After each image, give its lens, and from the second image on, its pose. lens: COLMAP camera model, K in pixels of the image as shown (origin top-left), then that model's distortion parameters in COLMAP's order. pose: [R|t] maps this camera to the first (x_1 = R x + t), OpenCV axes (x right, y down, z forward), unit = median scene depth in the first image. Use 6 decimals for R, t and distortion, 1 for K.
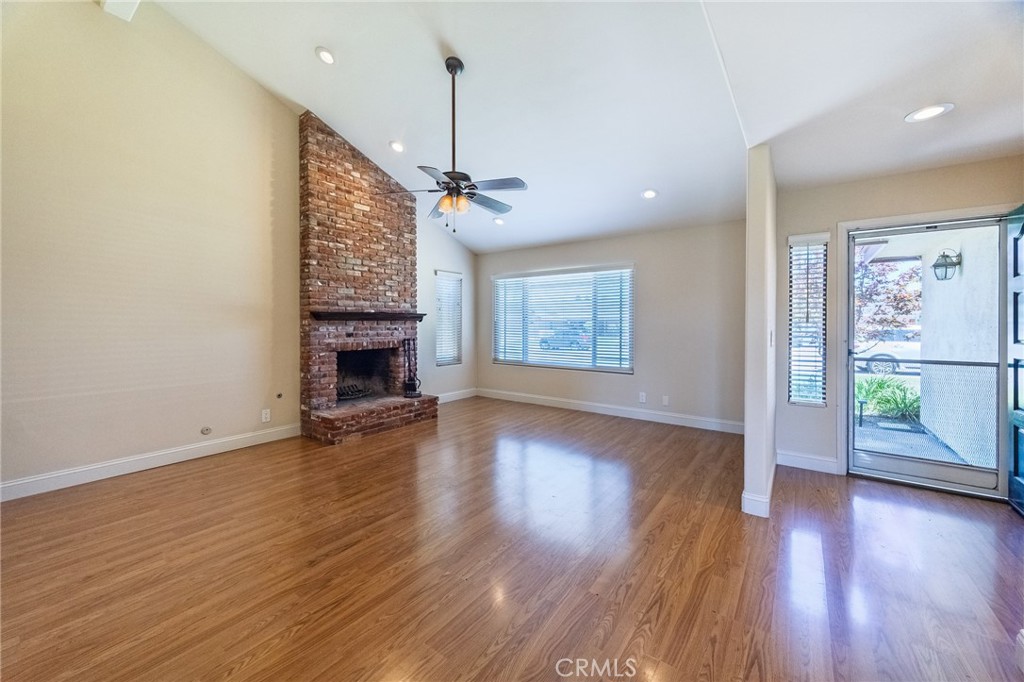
lens RADIAL K [[402.6, 0, 511.2], [0, 402.6, 324.0], [0, 0, 1]] dist [0.001894, 0.000166]
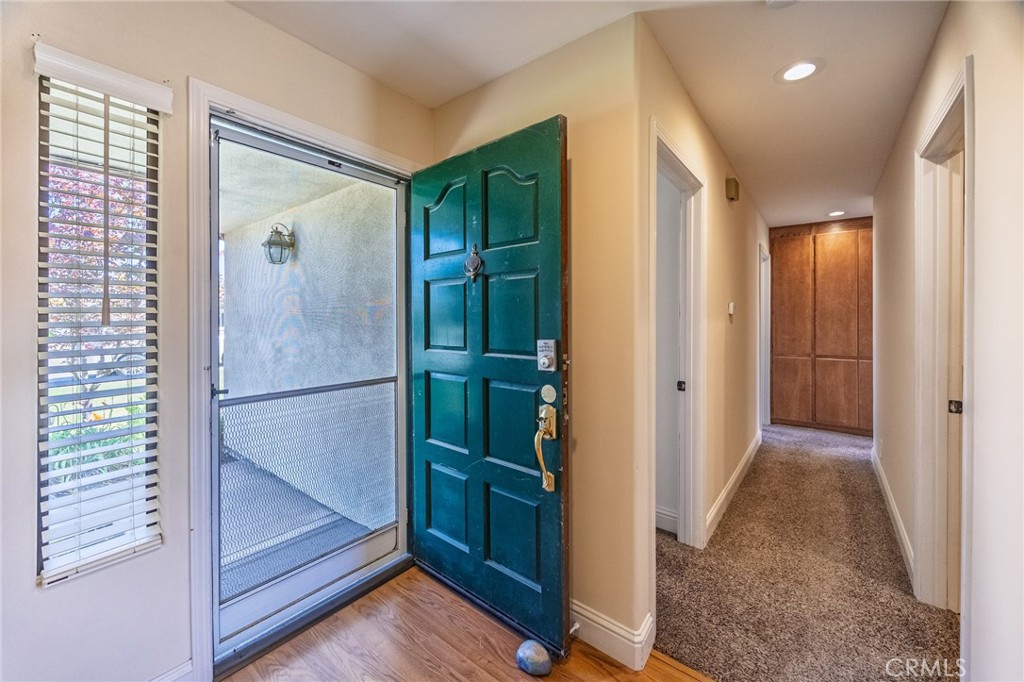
lens RADIAL K [[402.6, 0, 511.2], [0, 402.6, 324.0], [0, 0, 1]] dist [0.001894, 0.000166]
pose [[0.051047, -0.015238, 0.998580, 0.349405], [0.001918, 0.999883, 0.015160, -0.007184], [-0.998694, 0.001141, 0.051070, 0.541776]]
